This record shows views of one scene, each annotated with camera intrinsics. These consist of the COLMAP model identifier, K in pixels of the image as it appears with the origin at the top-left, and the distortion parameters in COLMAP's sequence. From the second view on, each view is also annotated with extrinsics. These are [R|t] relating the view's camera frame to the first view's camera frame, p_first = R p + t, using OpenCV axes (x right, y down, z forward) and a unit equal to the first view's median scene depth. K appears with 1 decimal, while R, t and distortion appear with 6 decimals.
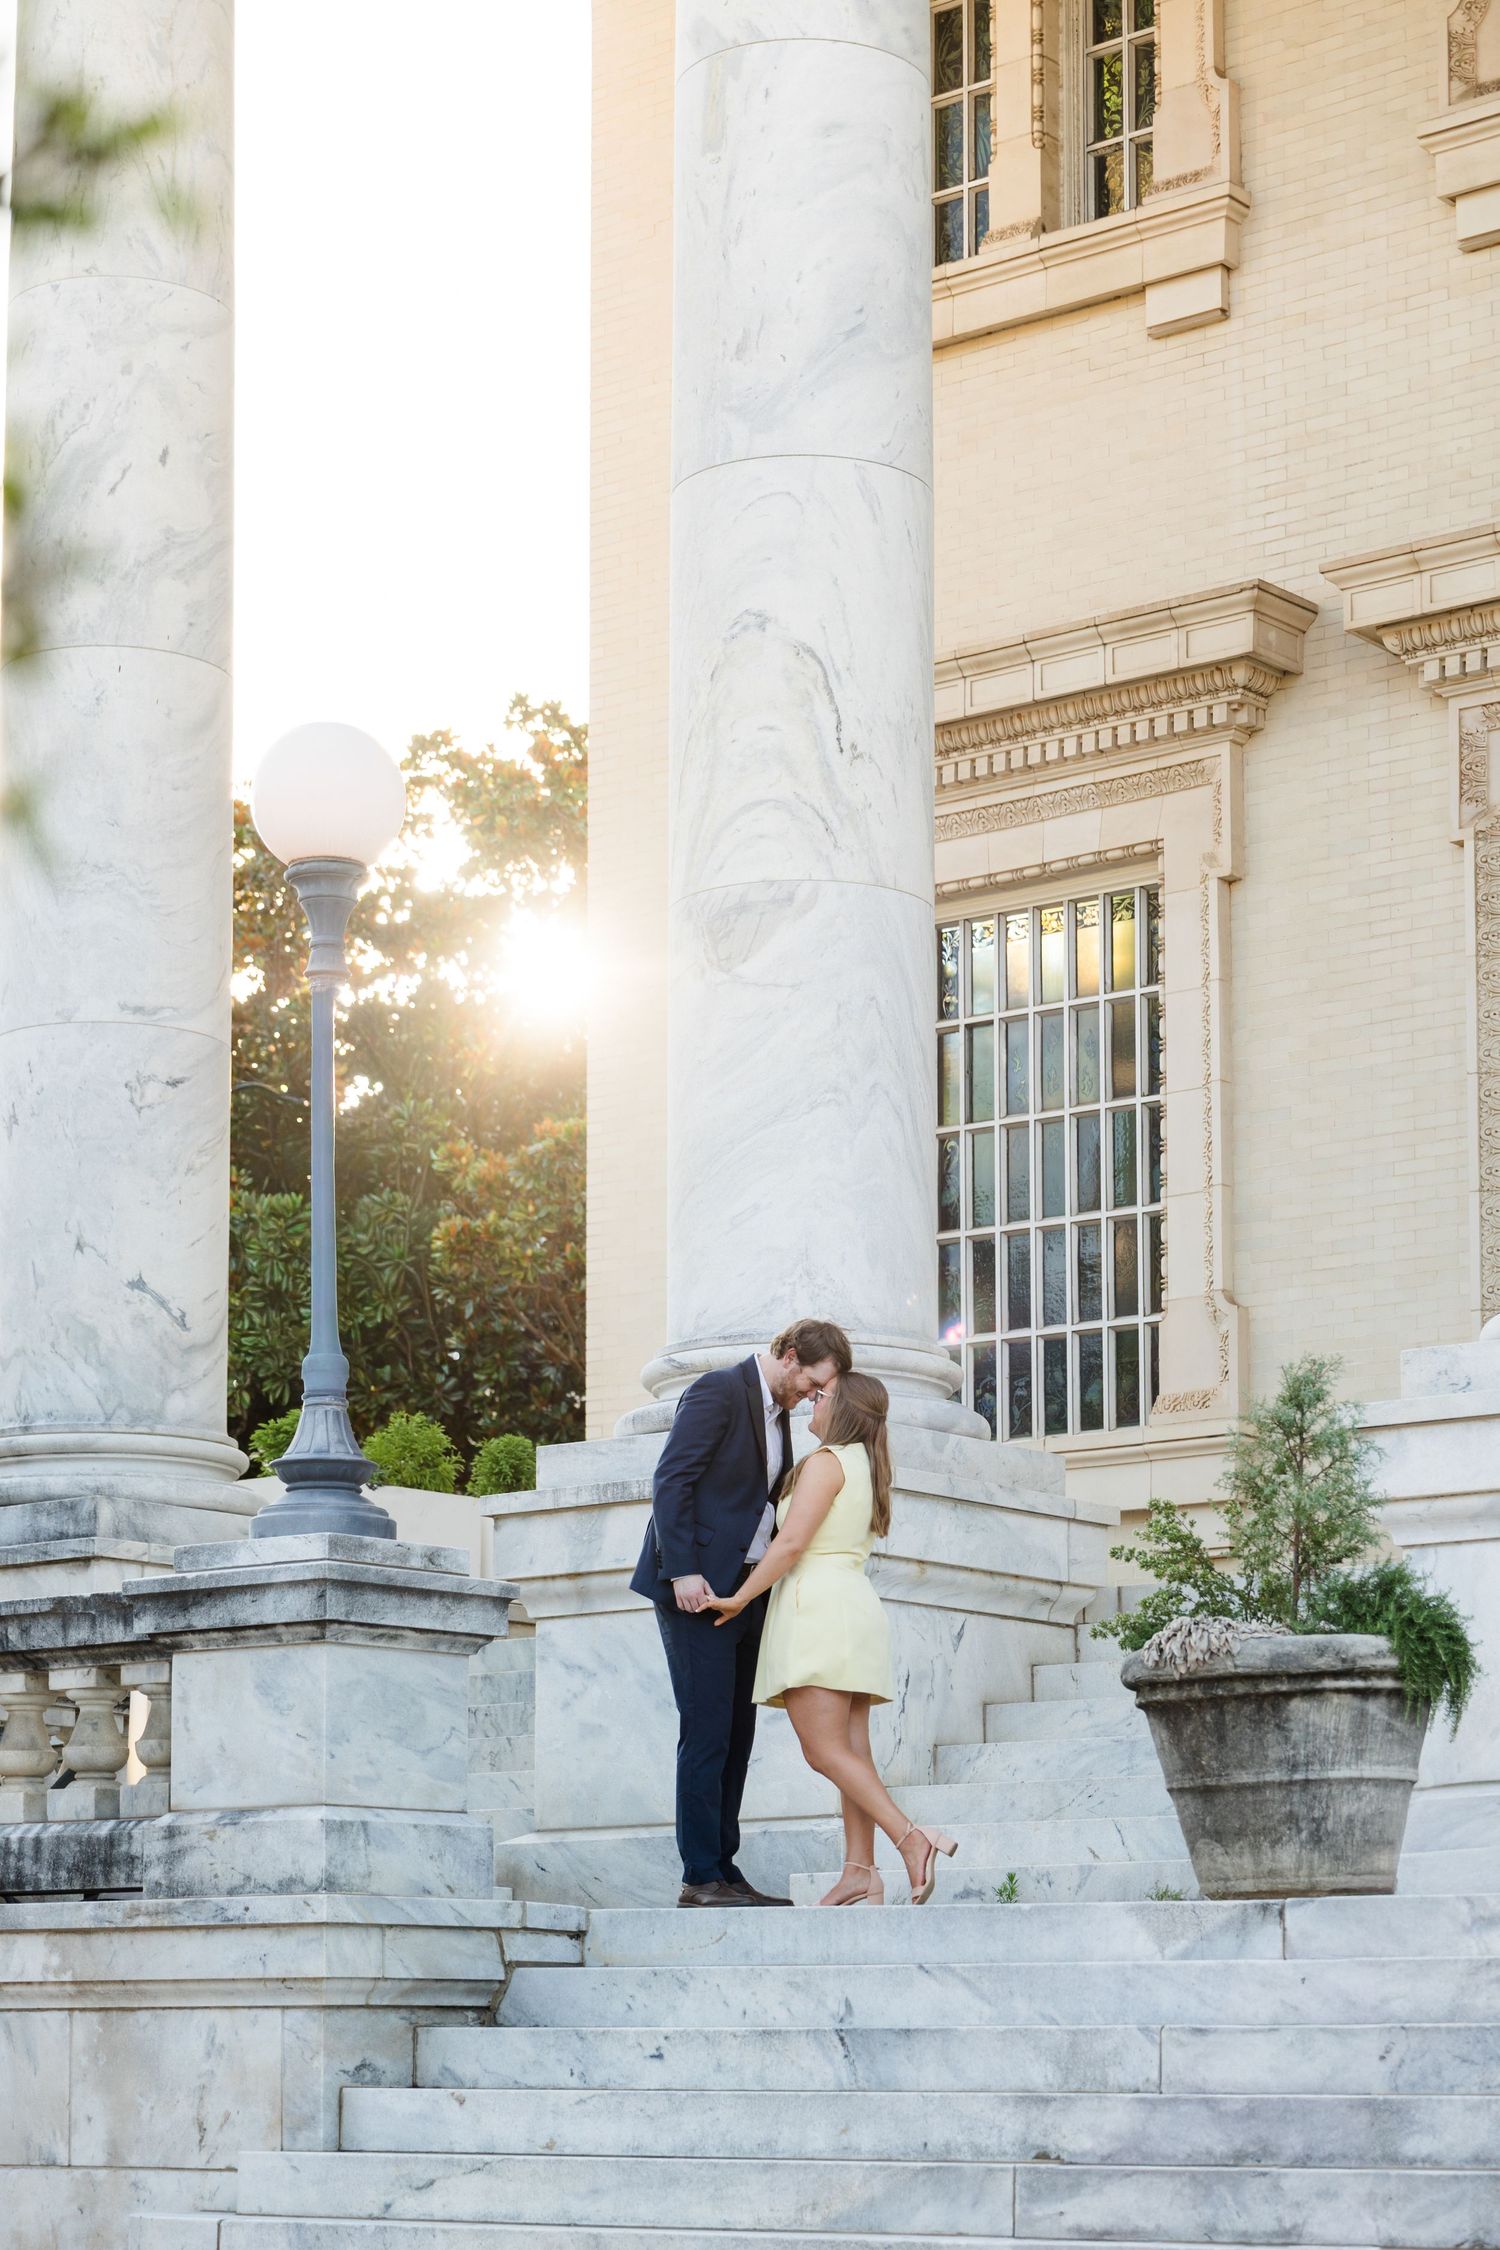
lens RADIAL K [[4561.4, 0, 750.9], [0, 4561.4, 1126.1], [0, 0, 1]] dist [0.054009, 0.000000]
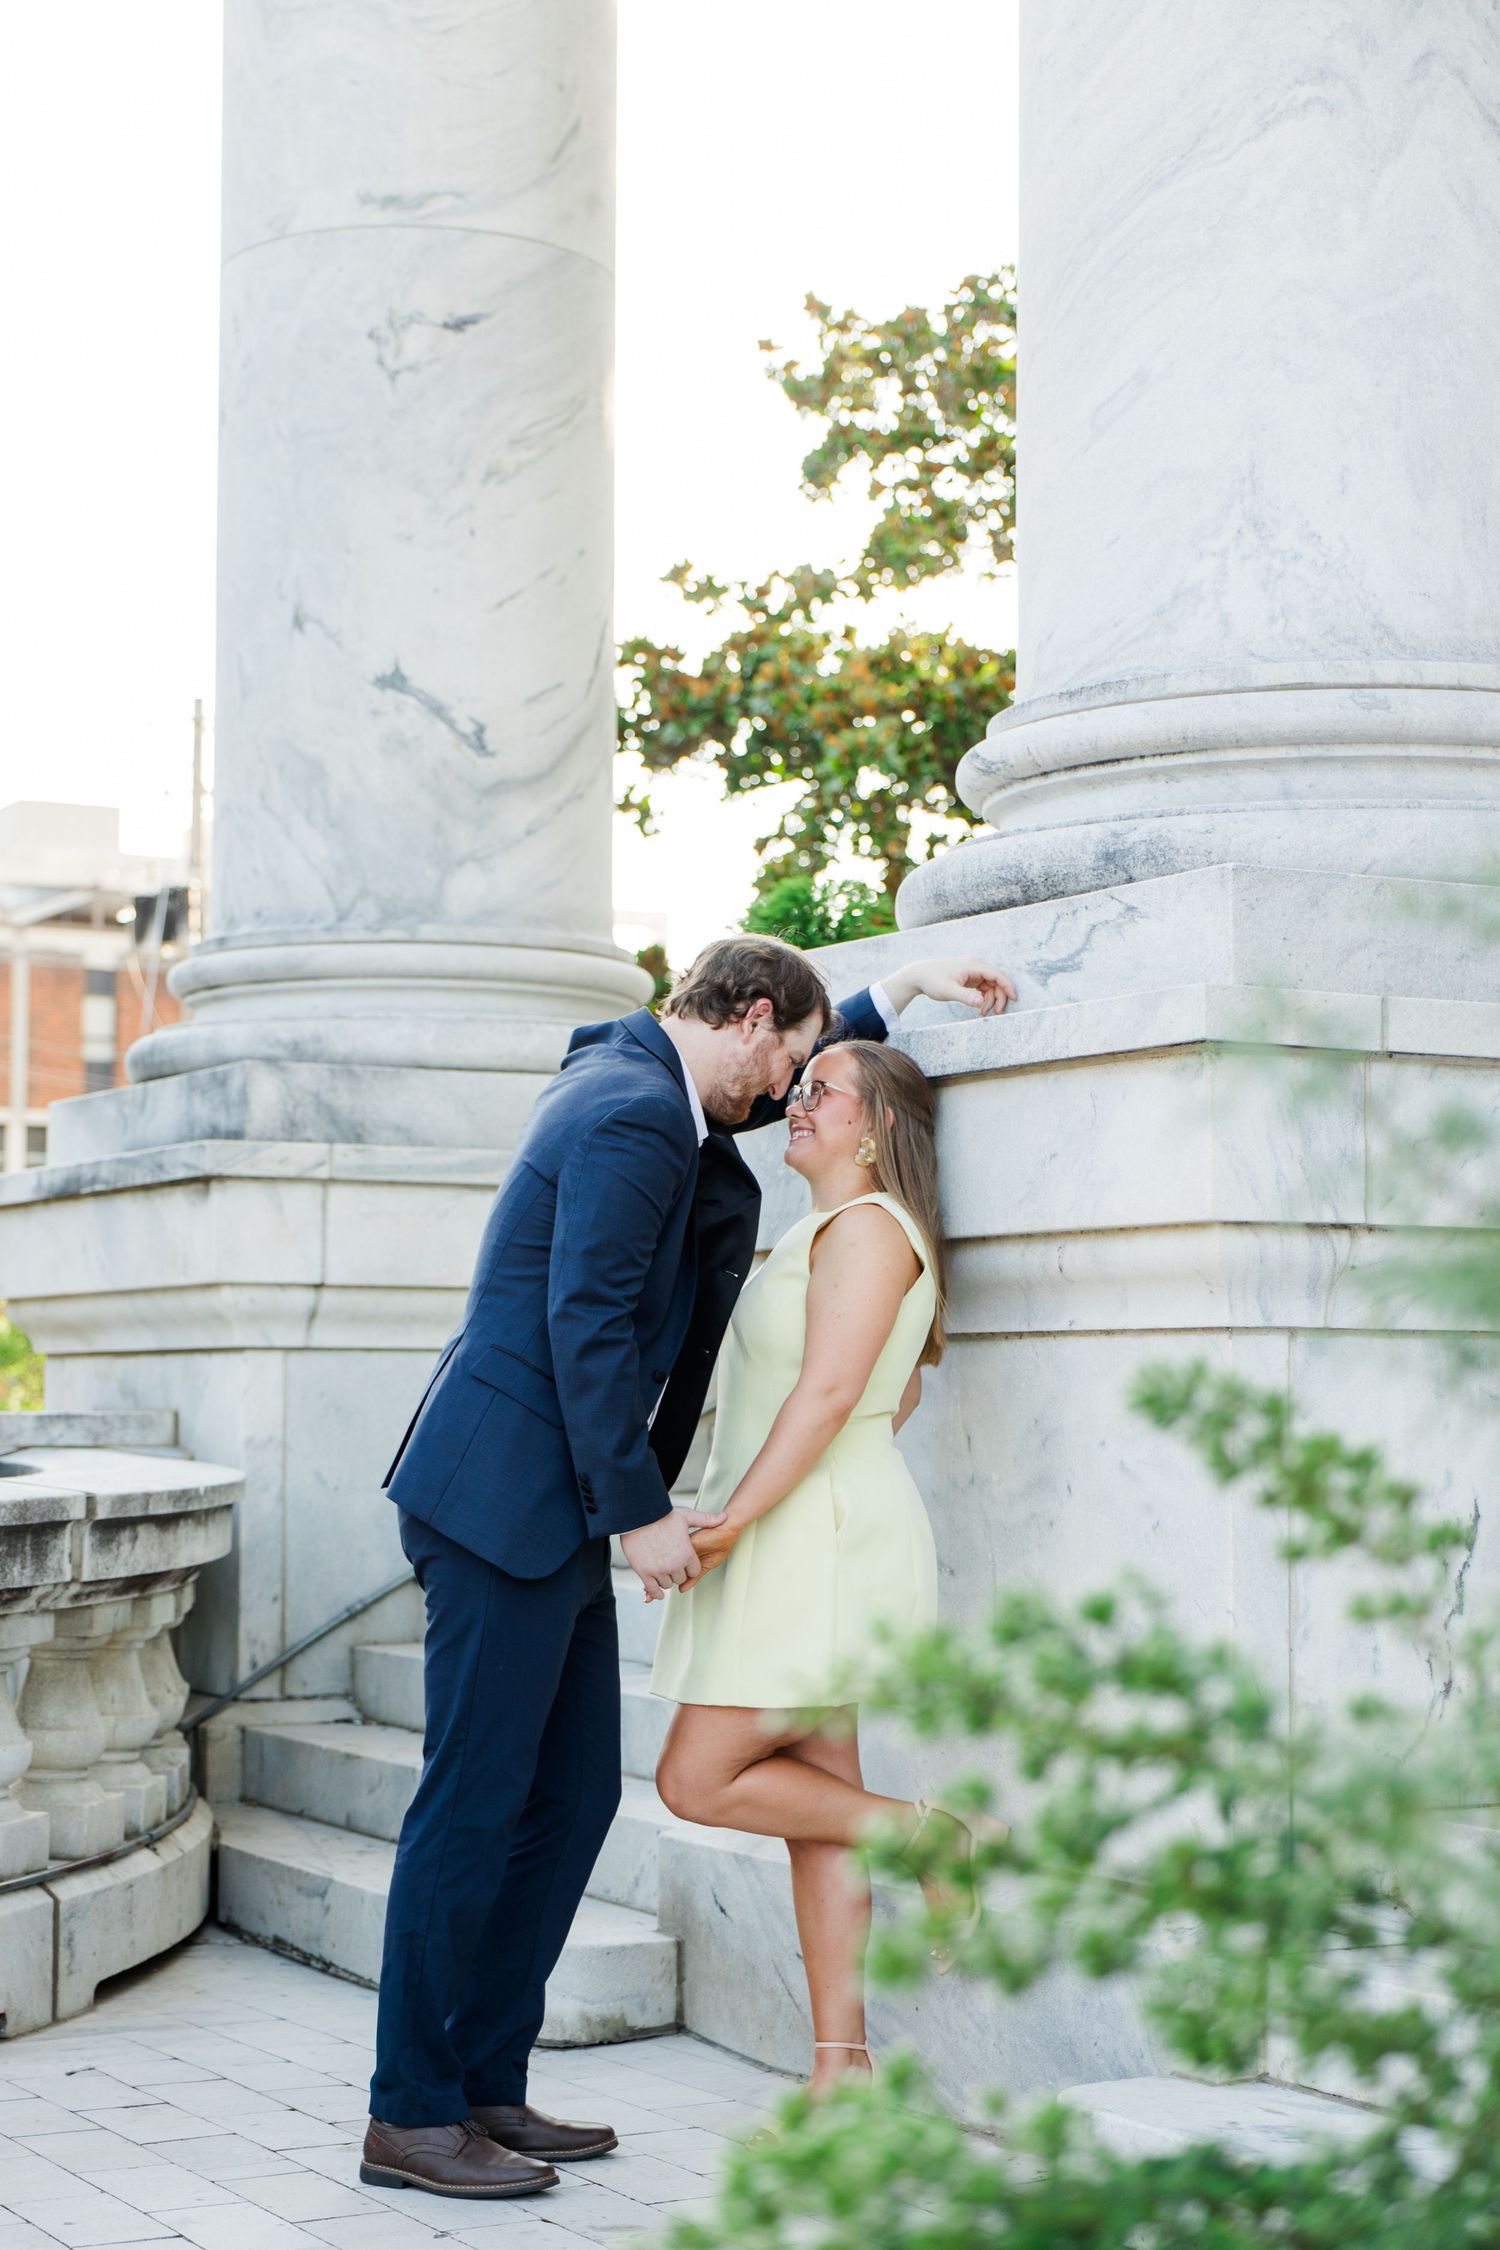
lens RADIAL K [[3787.5, 0, 749.8], [0, 3787.5, 1124.7], [0, 0, 1]] dist [-0.036965, 0.000000]
pose [[0.925217, -0.025020, -0.378614, 0.085854], [0.076444, 0.989655, 0.121408, 0.035768], [0.371659, -0.141272, 0.917558, 0.576605]]
